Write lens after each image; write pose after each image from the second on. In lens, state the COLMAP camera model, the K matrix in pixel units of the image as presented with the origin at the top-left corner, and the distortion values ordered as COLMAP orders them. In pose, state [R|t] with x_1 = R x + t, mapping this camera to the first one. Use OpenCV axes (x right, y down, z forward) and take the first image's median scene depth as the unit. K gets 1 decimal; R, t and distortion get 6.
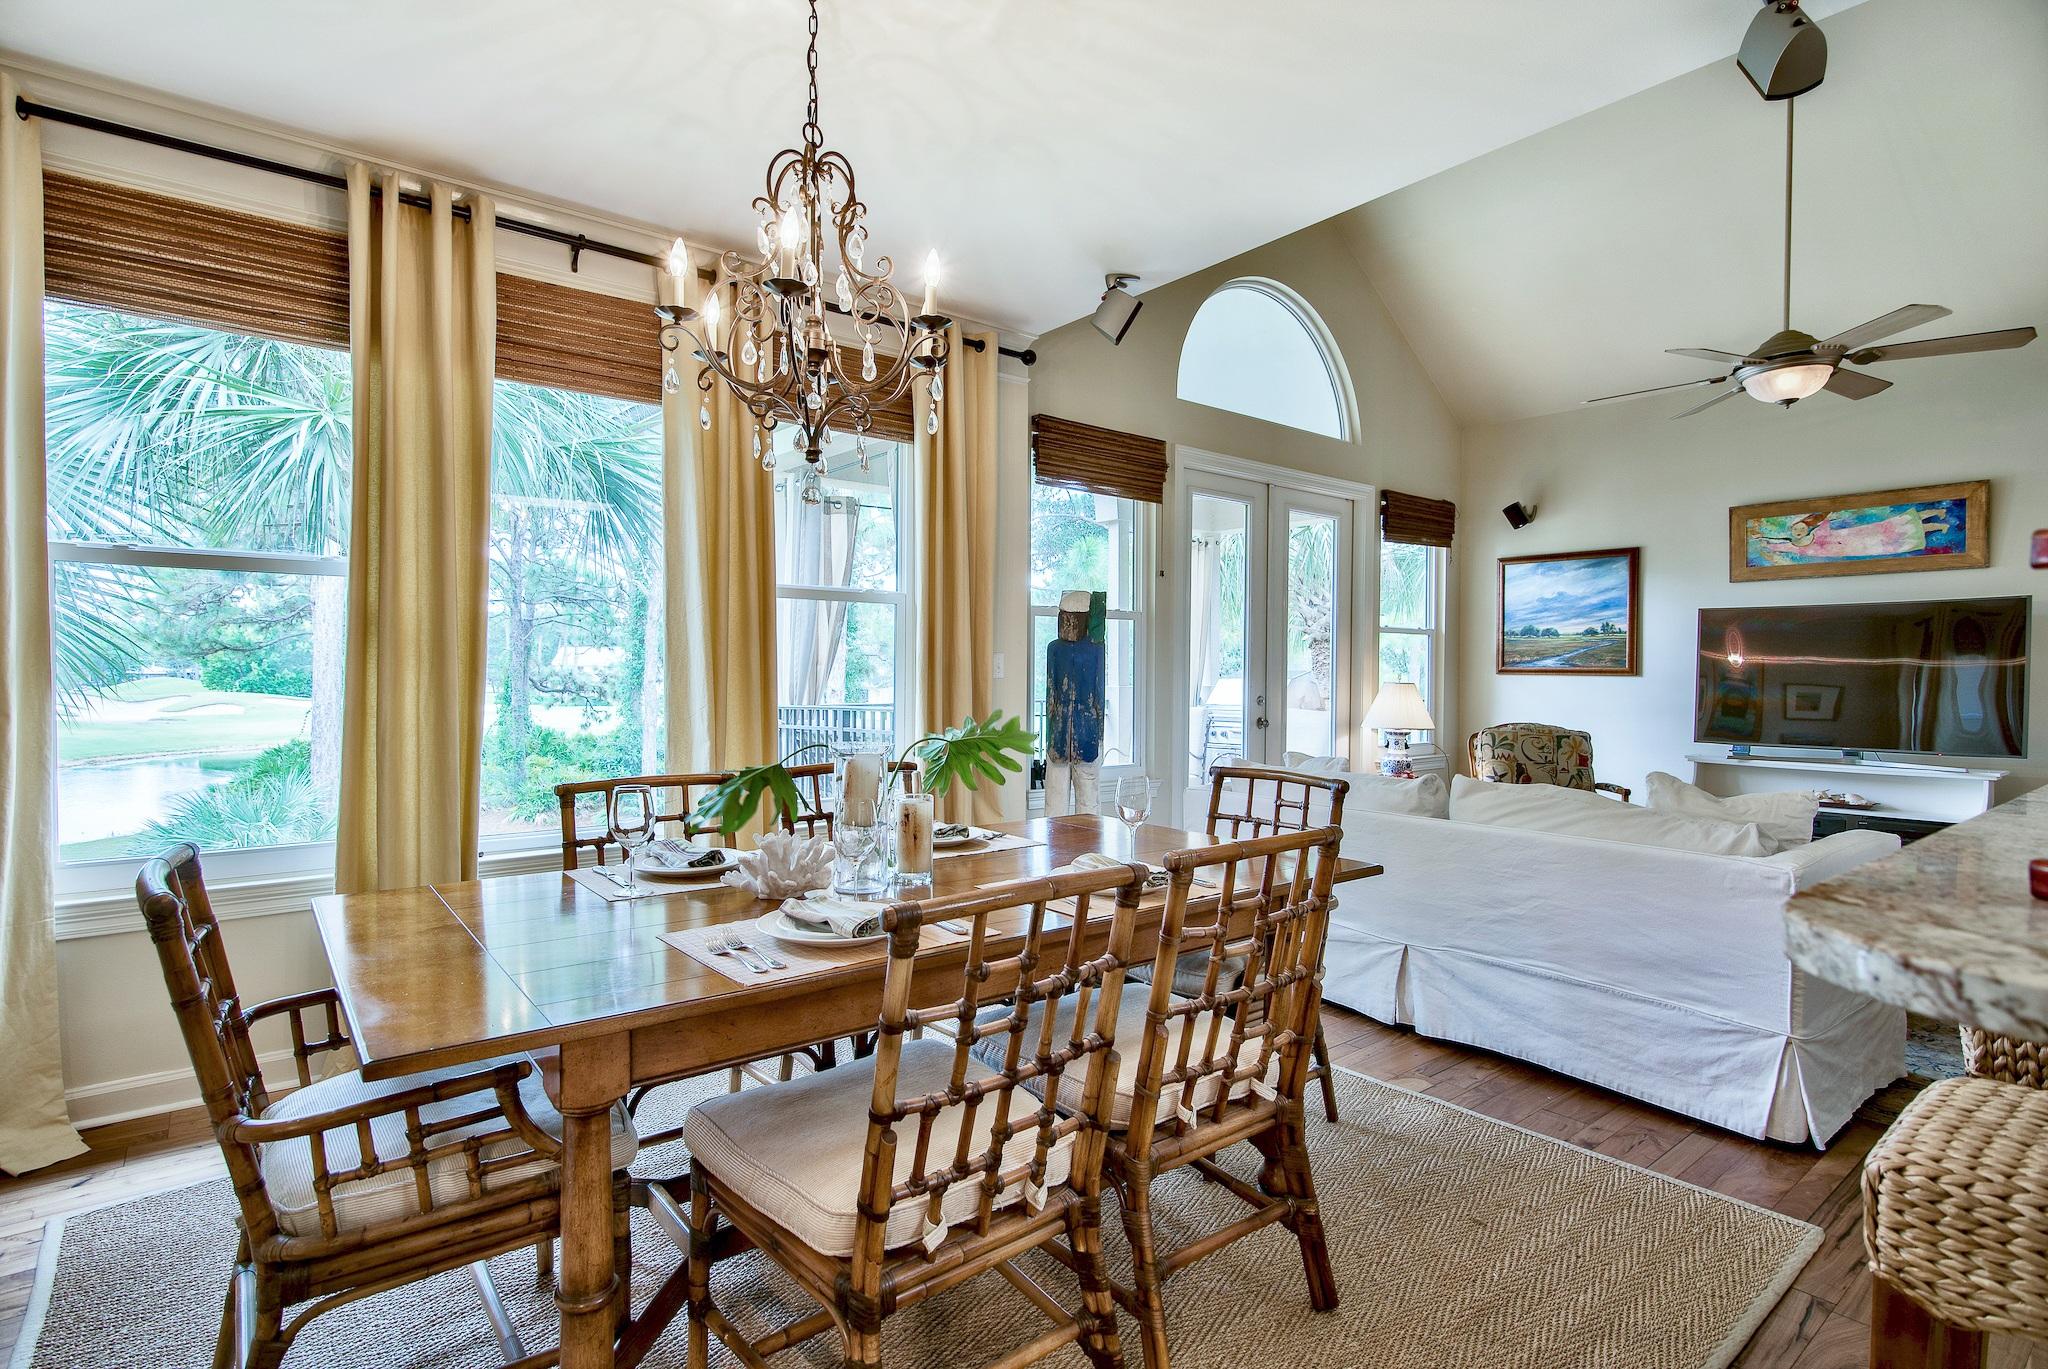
lens RADIAL K [[1002.1, 0, 1024.0], [0, 1002.1, 684.5], [0, 0, 1]] dist [-0.000275, -0.000647]
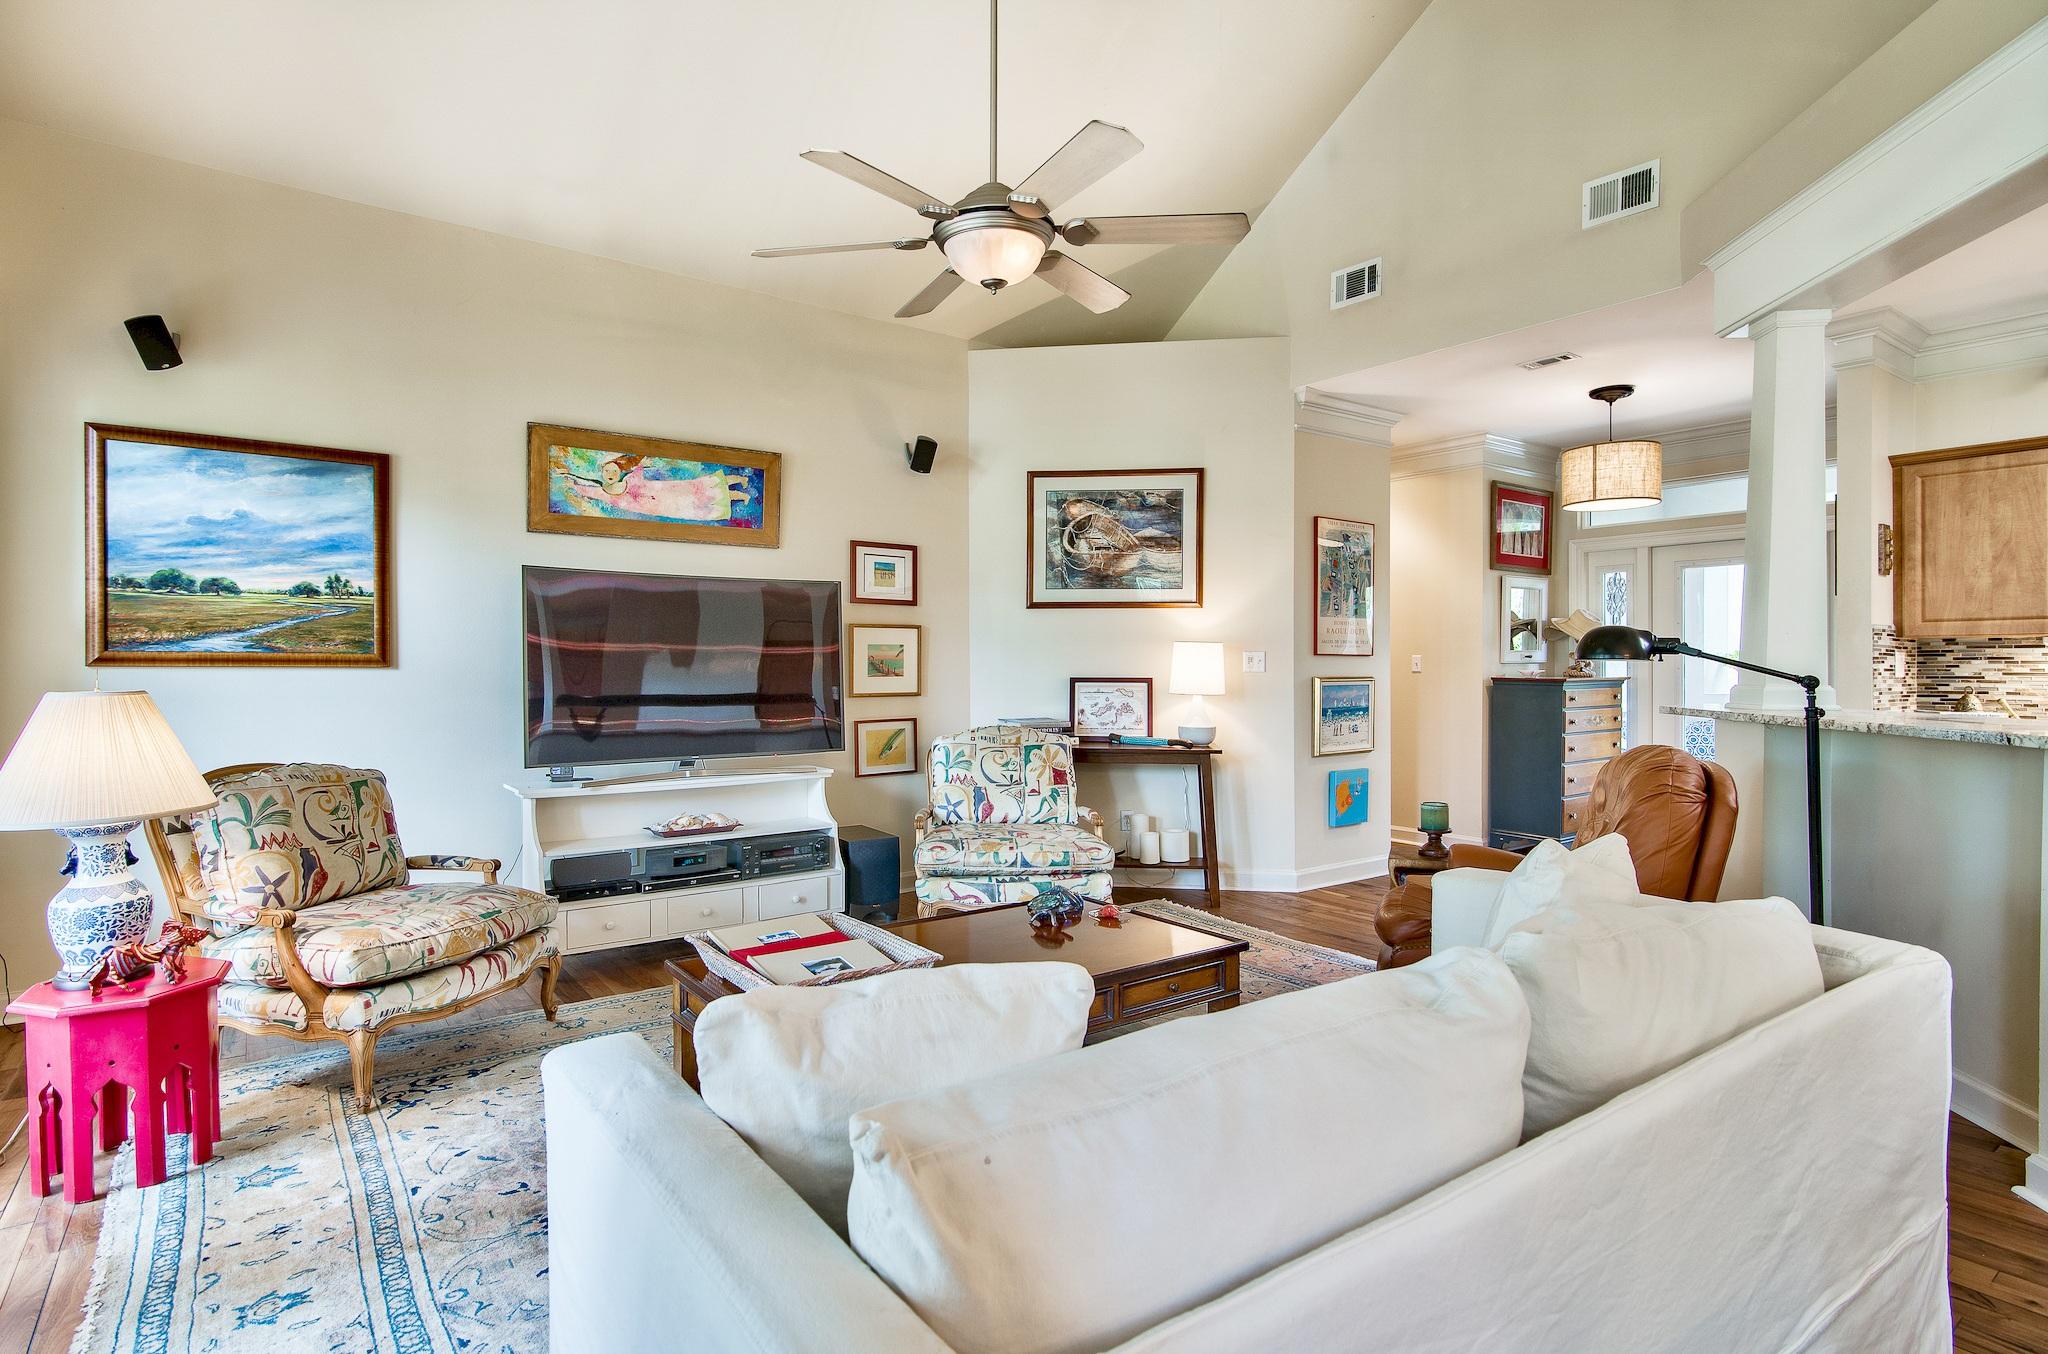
lens RADIAL K [[1030.4, 0, 967.2], [0, 1030.4, 672.6], [0, 0, 1]] dist [-0.001976, -0.001278]
pose [[0.060237, -0.014234, 0.998083, 0.013606], [0.013288, 0.999821, 0.013457, -0.010134], [-0.998096, 0.012452, 0.060415, 0.665454]]
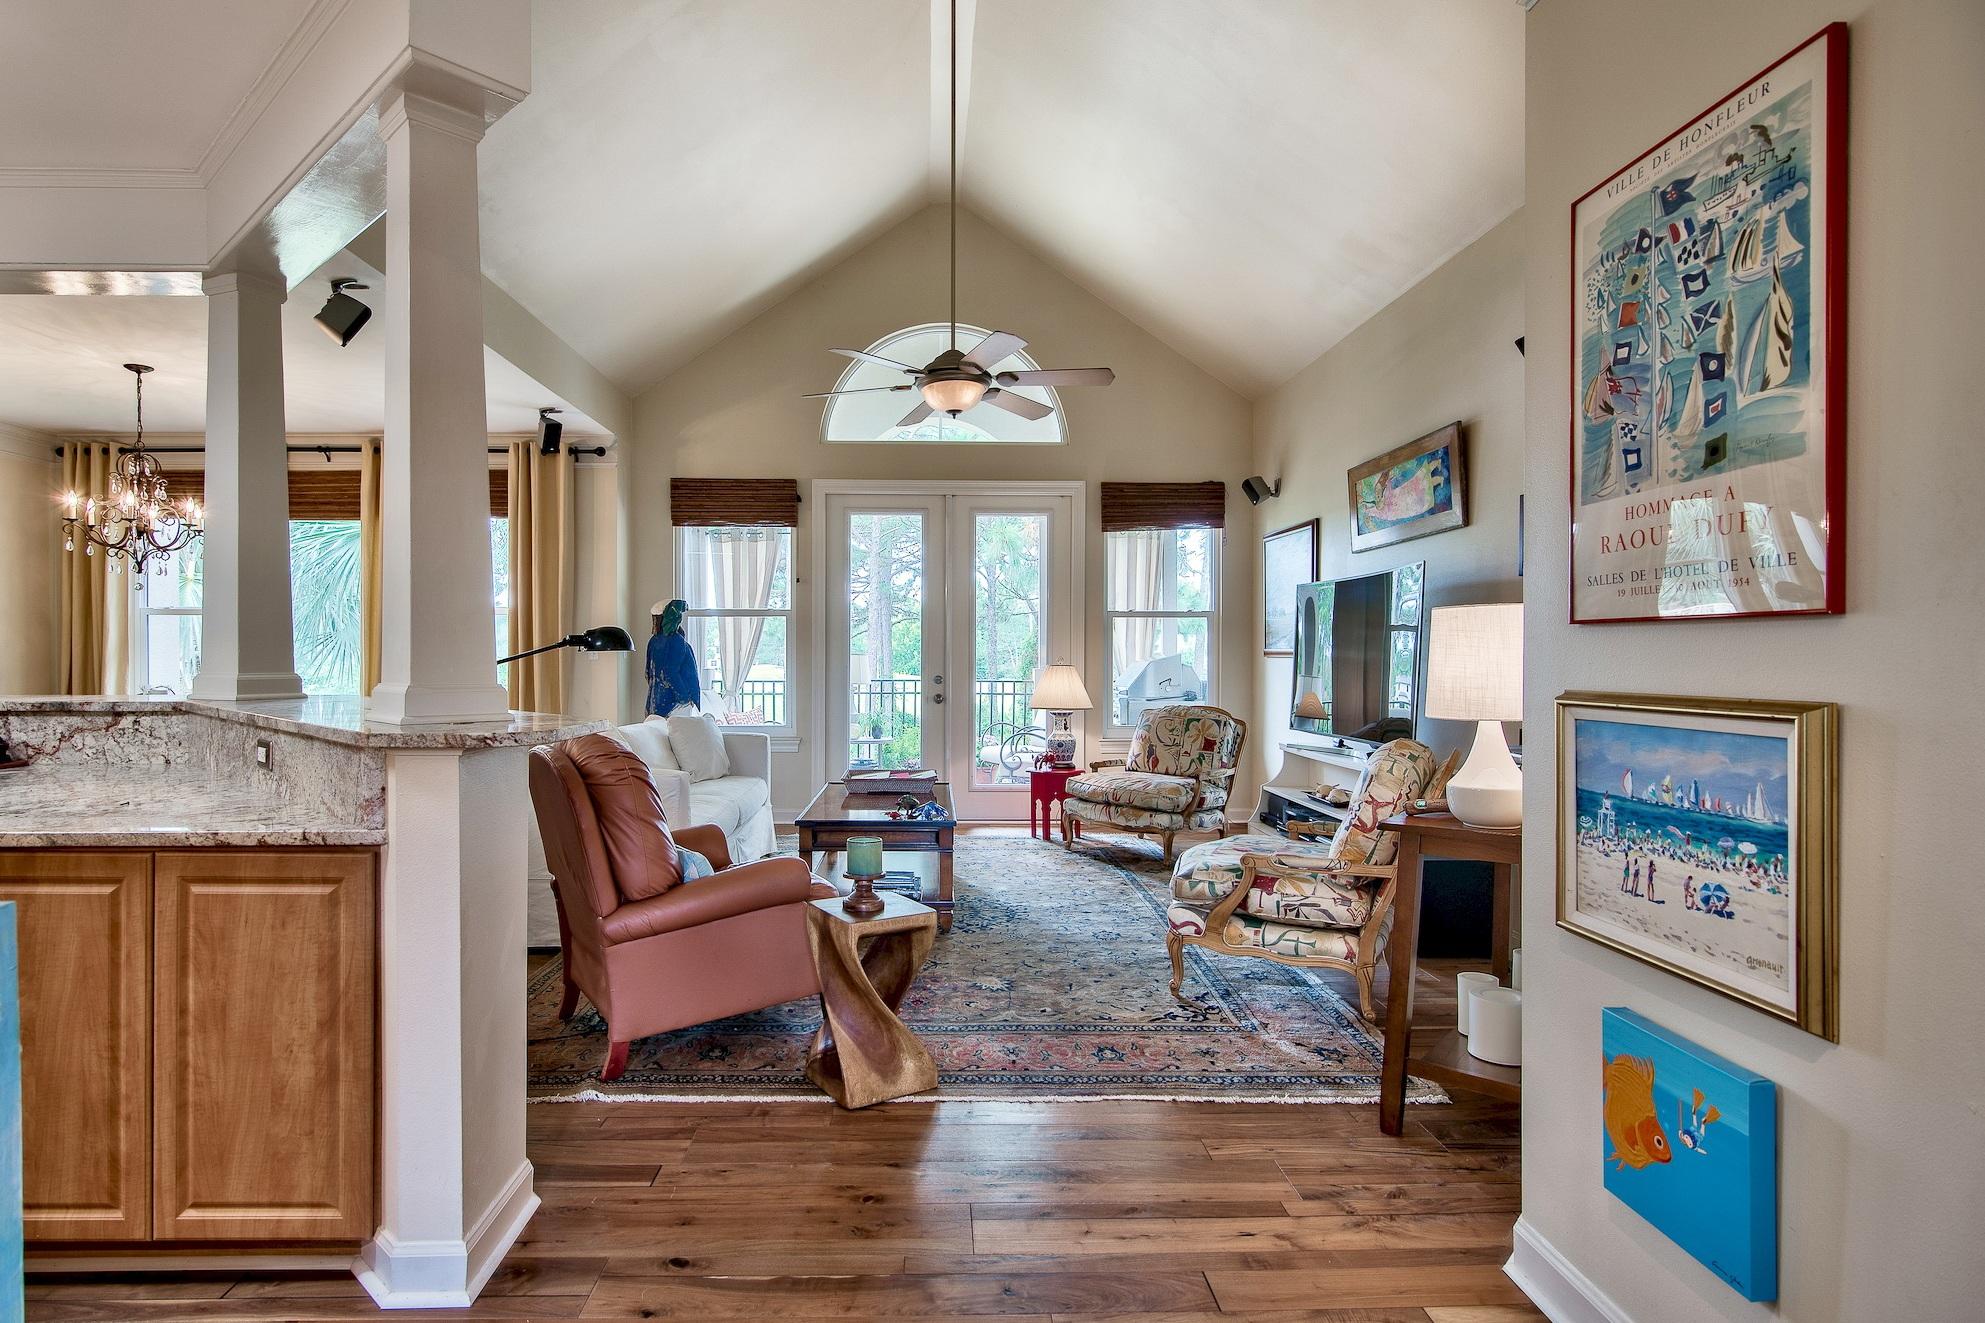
lens RADIAL K [[1009.5, 0, 942.7], [0, 1009.5, 660.0], [0, 0, 1]] dist [-0.001566, -0.000420]
pose [[0.797833, -0.002286, -0.602874, 0.978924], [-0.004883, 0.999936, -0.010254, 0.005052], [0.602859, 0.011125, 0.797770, 0.062969]]
